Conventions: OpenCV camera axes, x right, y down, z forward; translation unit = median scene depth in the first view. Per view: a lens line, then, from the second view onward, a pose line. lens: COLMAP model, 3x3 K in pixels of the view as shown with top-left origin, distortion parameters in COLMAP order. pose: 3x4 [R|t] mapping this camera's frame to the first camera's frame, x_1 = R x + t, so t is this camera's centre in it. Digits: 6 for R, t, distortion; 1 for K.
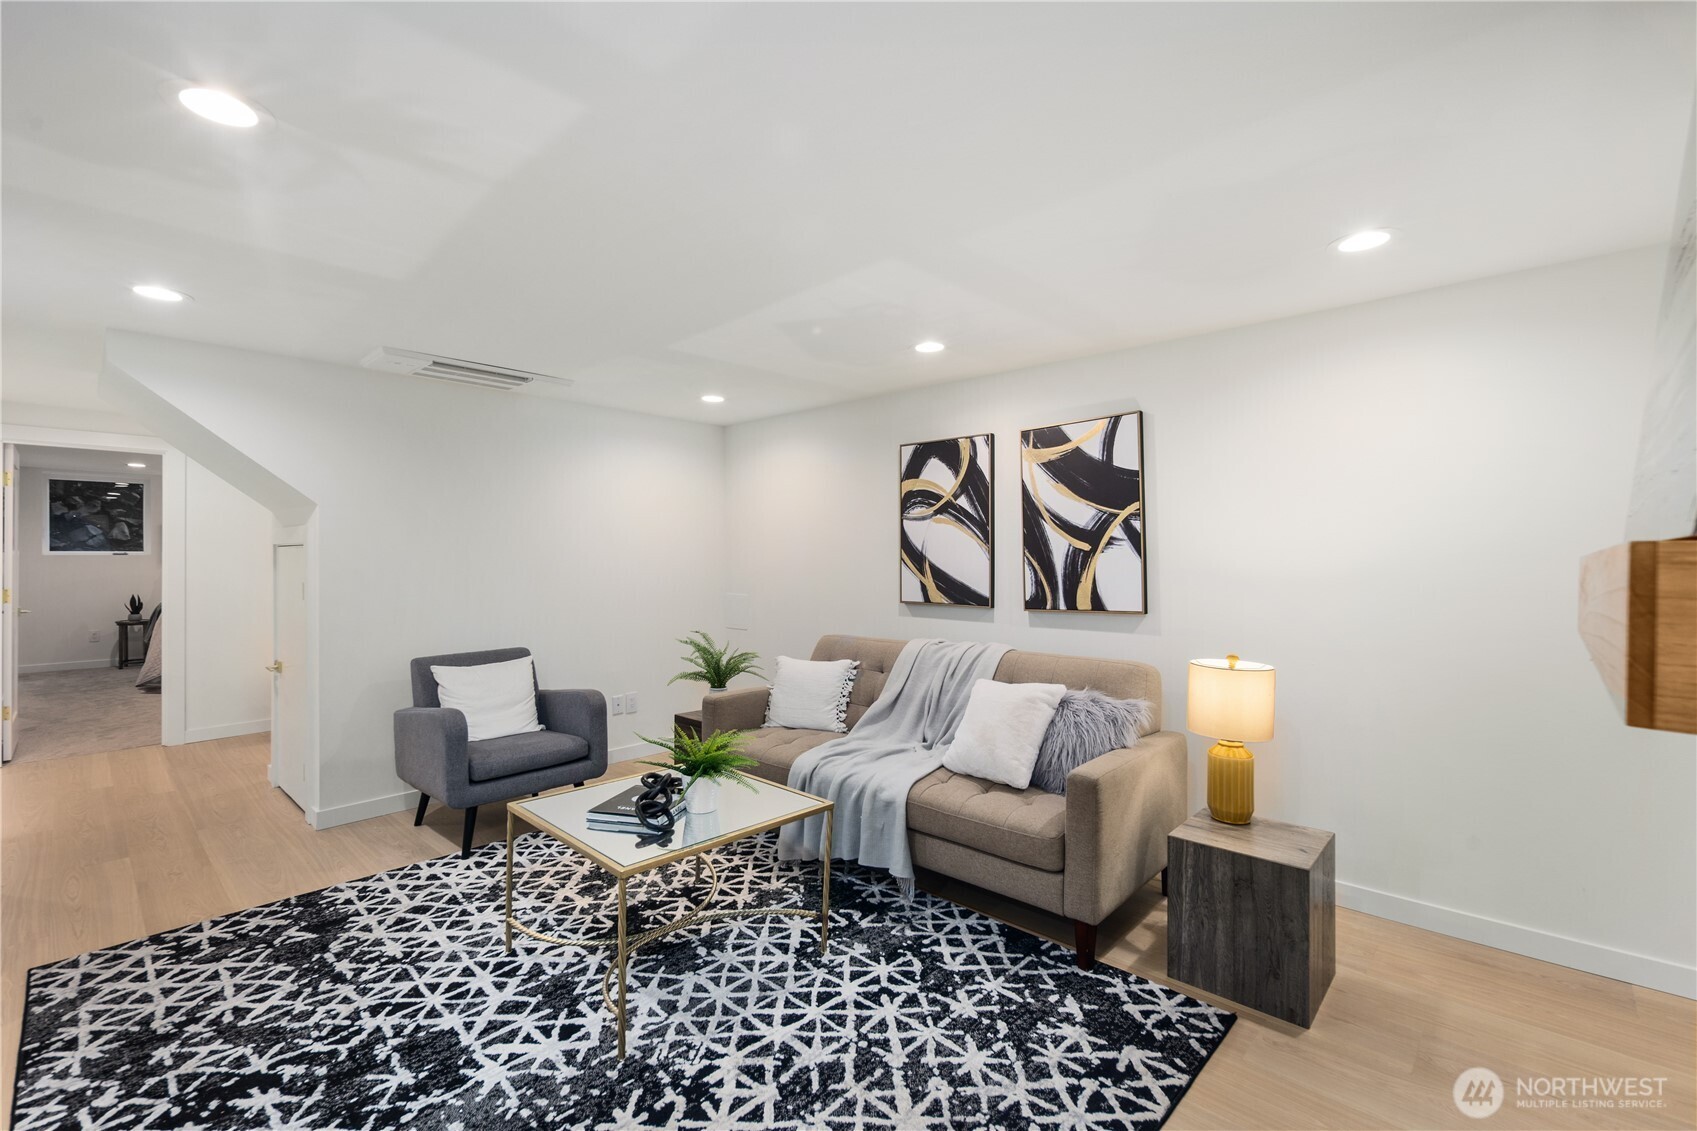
lens RADIAL K [[737.0, 0, 851.7], [0, 737.0, 554.5], [0, 0, 1]] dist [0.002939, -0.002653]
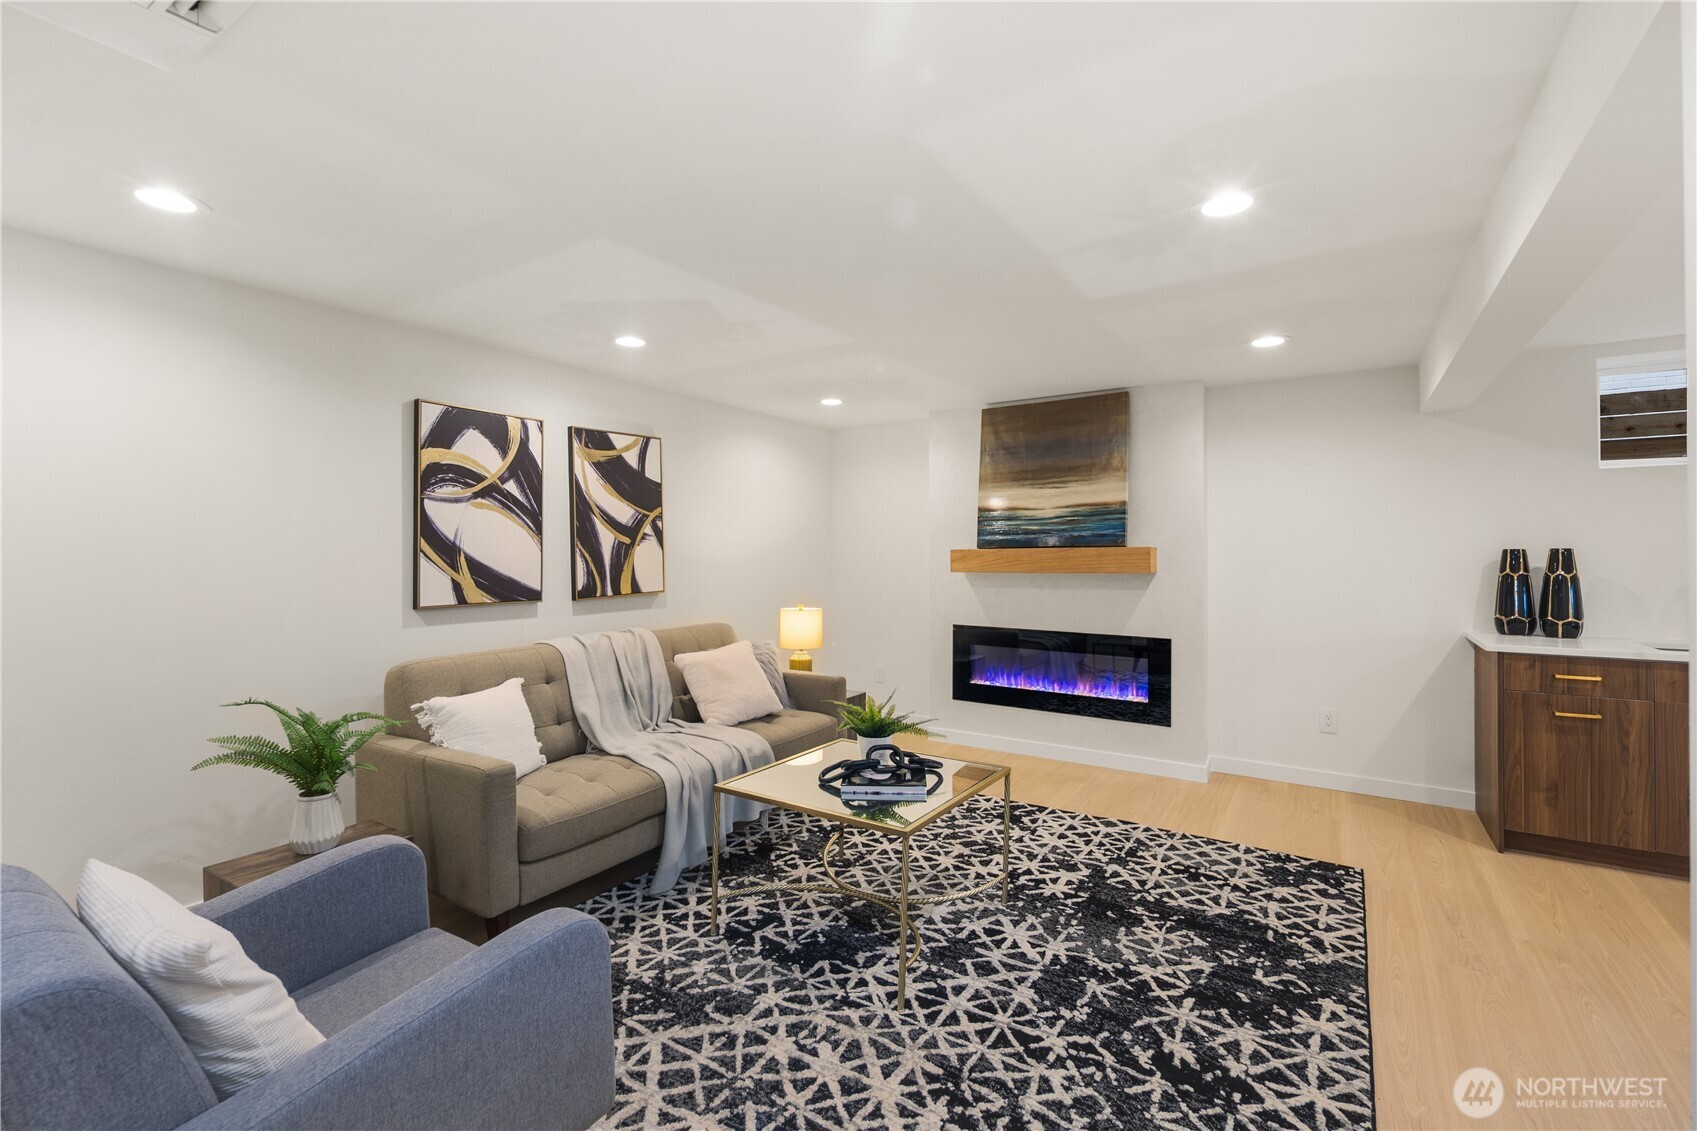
lens RADIAL K [[737.0, 0, 851.7], [0, 737.0, 554.5], [0, 0, 1]] dist [0.002939, -0.002653]
pose [[-0.171452, -0.002955, 0.985188, -1.220568], [-0.001209, 0.999995, 0.002789, 0.011009], [-0.985192, -0.000712, -0.171455, 1.135347]]
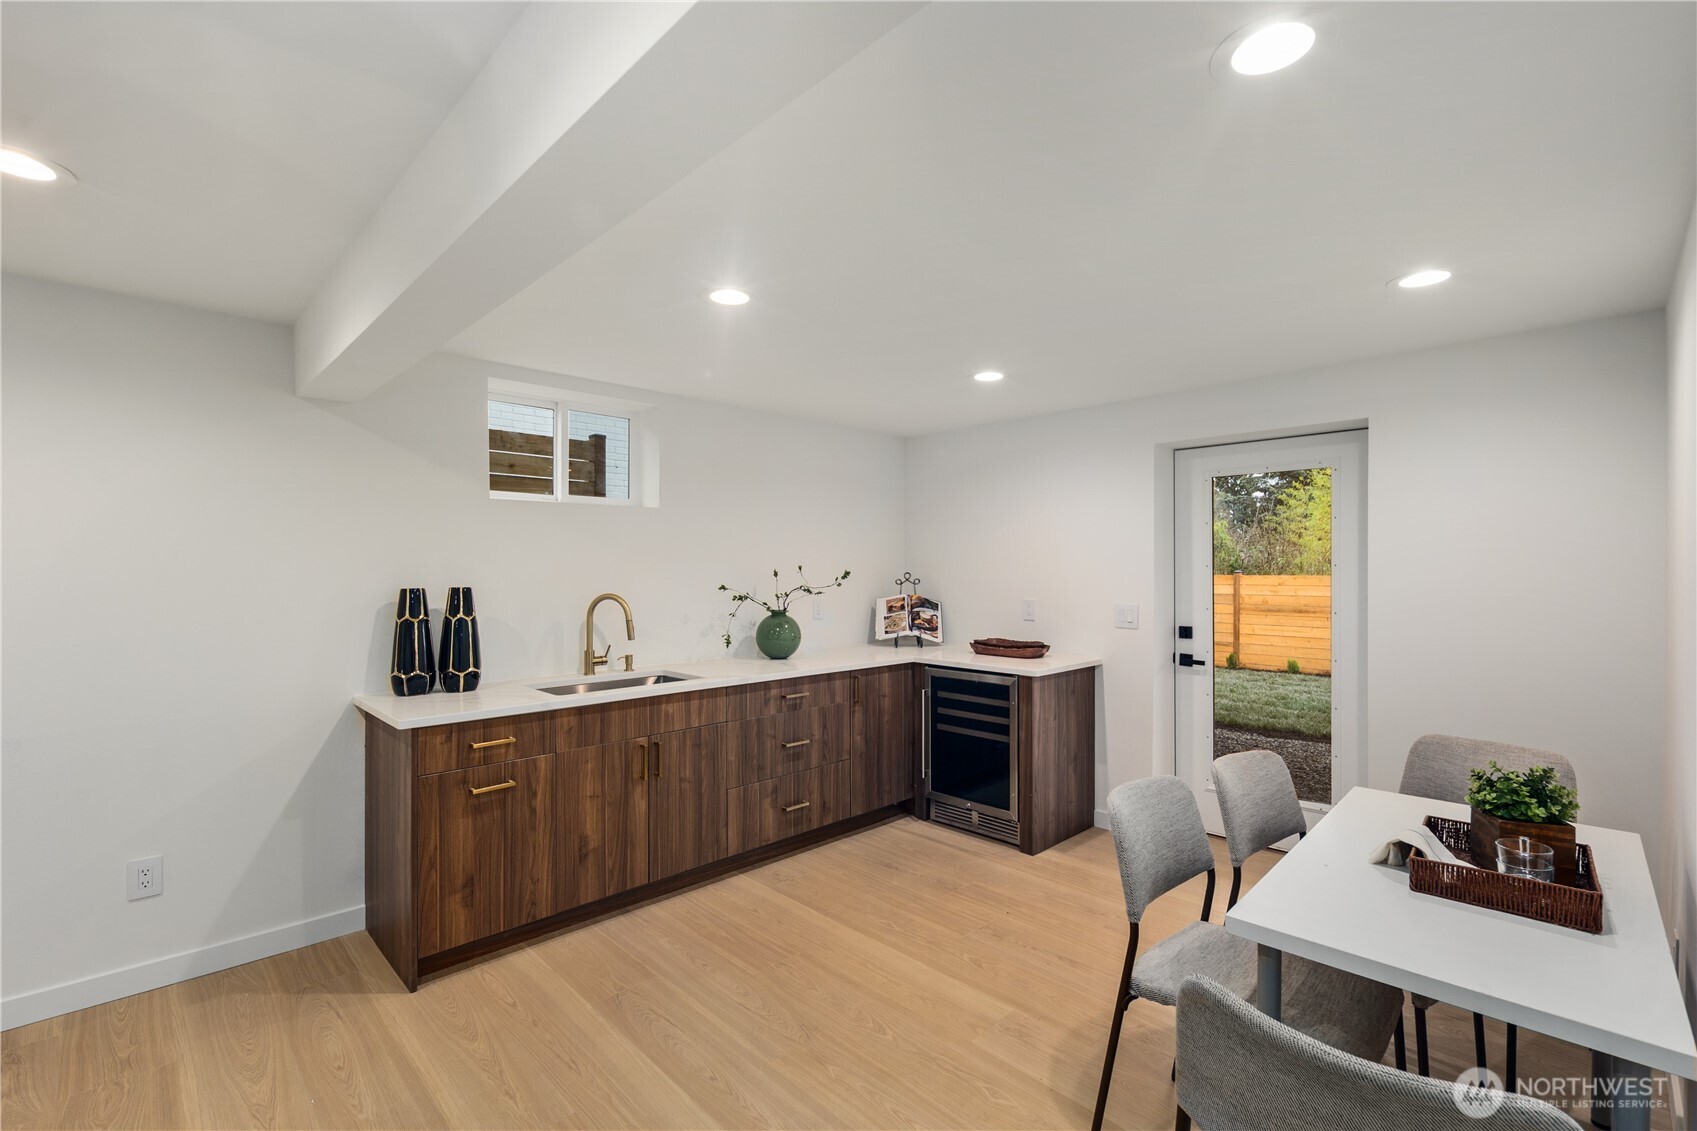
lens RADIAL K [[745.6, 0, 848.5], [0, 745.6, 565.5], [0, 0, 1]] dist [0.001051, -0.000449]
pose [[-0.998823, 0.005640, 0.048167, -0.774153], [0.005133, 0.999930, -0.010638, -0.016899], [-0.048223, -0.010378, -0.998783, 0.762424]]
